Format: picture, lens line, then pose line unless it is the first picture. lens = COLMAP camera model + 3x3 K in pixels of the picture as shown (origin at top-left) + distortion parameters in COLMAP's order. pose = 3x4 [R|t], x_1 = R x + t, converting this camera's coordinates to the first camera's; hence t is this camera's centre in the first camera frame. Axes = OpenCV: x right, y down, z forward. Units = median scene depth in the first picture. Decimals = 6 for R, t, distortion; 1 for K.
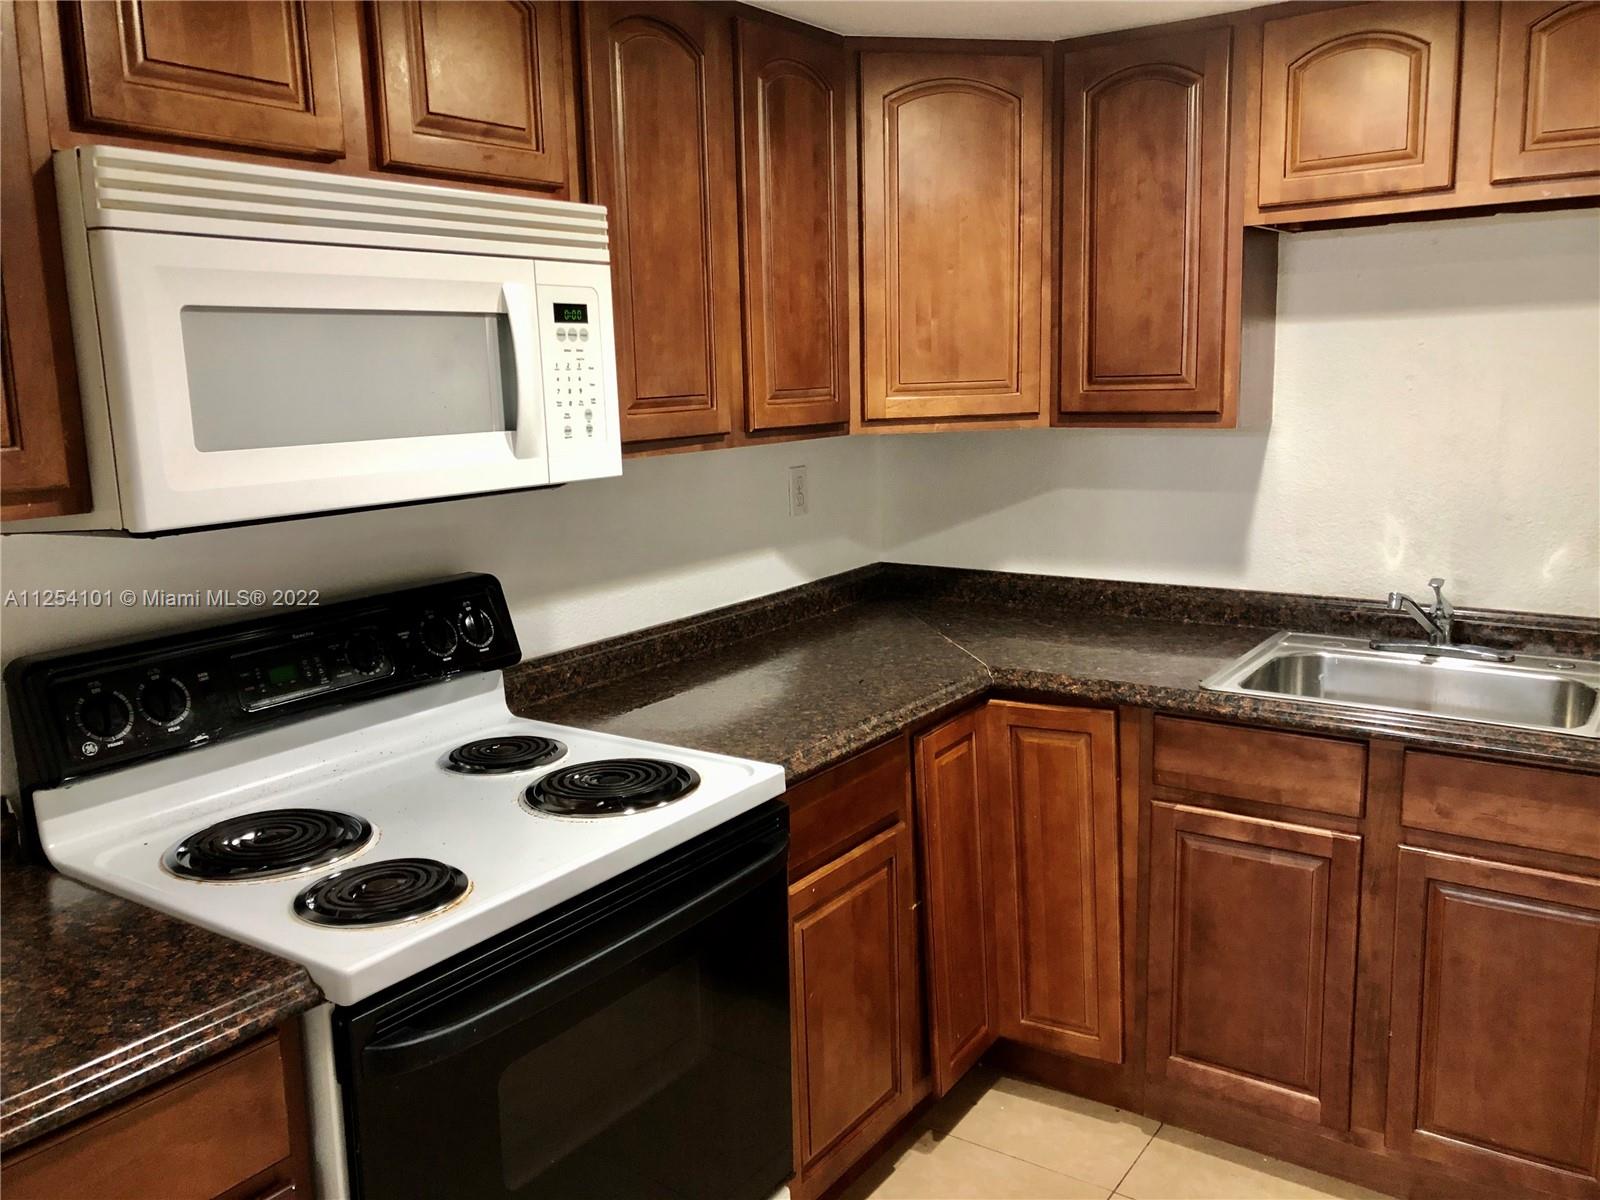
lens RADIAL K [[1303.2, 0, 800.0], [0, 1303.2, 600.0], [0, 0, 1]] dist [-0.003738, -0.000872]
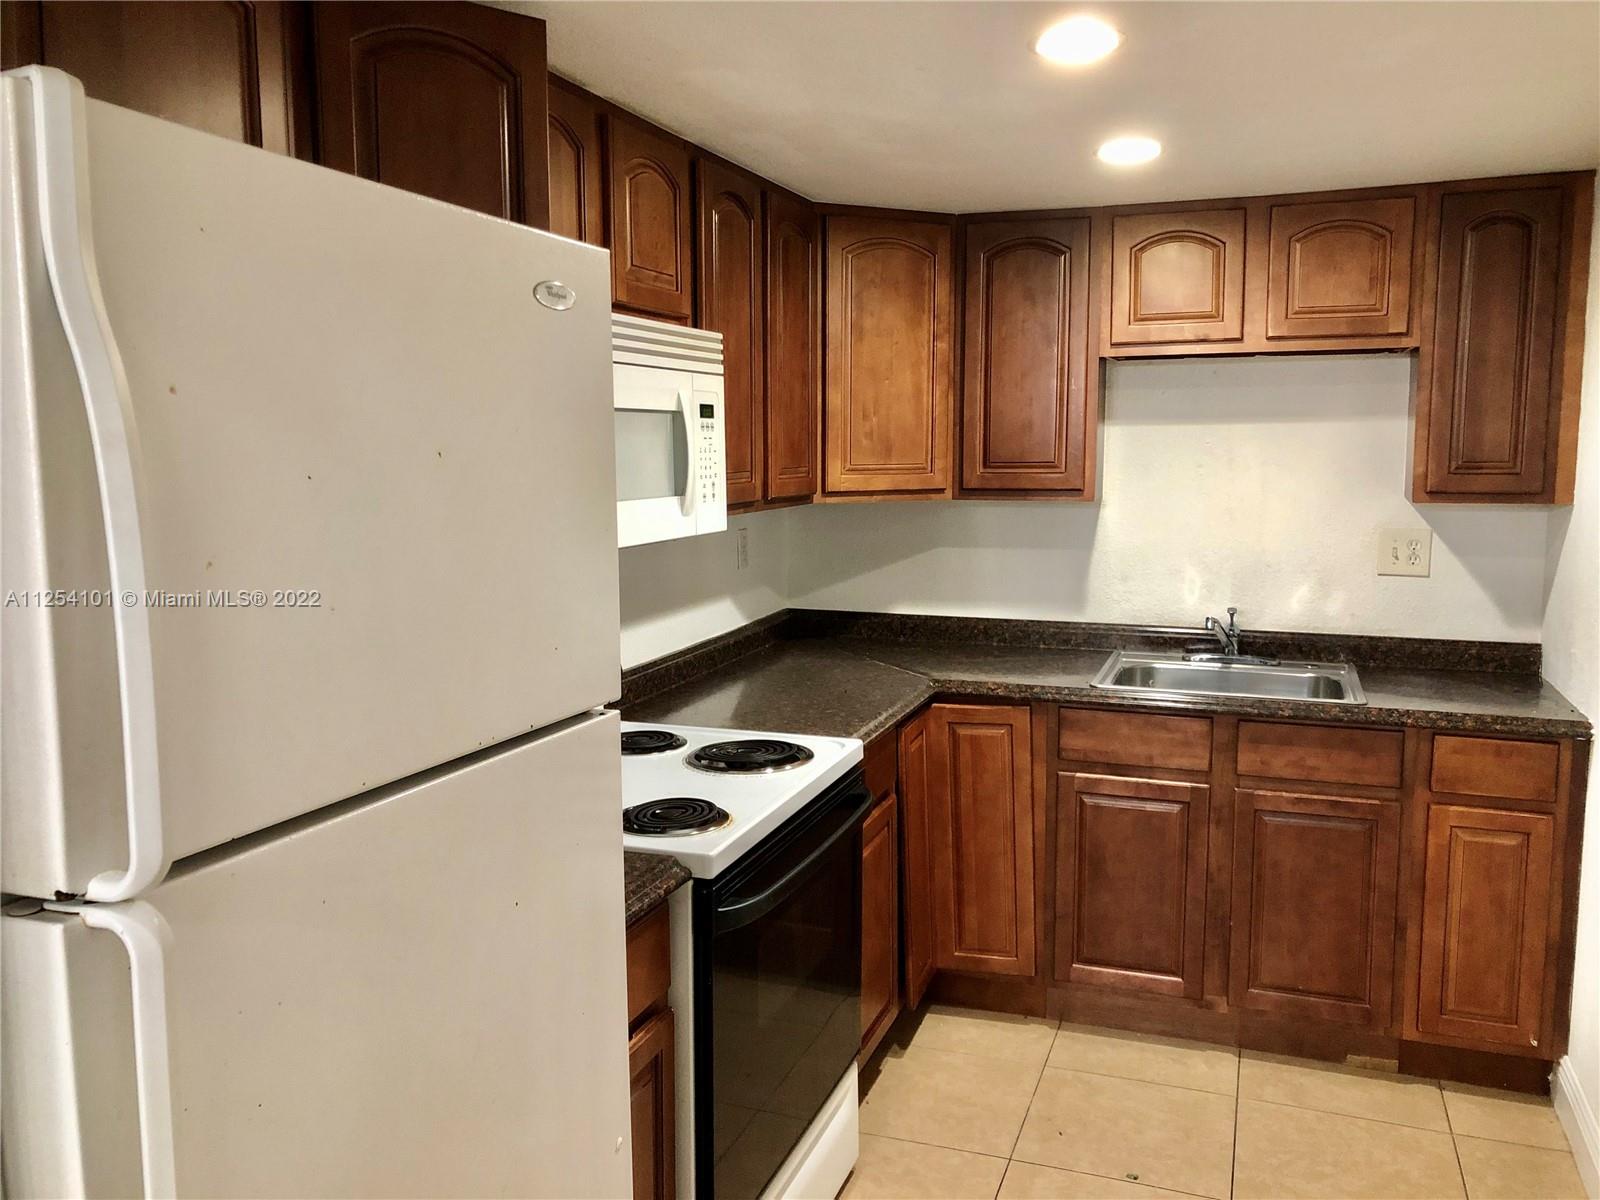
lens RADIAL K [[1294.9, 0, 800.0], [0, 1294.9, 600.0], [0, 0, 1]] dist [0.086469, -0.355820]
pose [[0.965868, -0.009224, 0.258872, -0.336877], [0.024288, 0.998188, -0.055053, 0.042316], [-0.257895, 0.059461, 0.964341, -0.251002]]
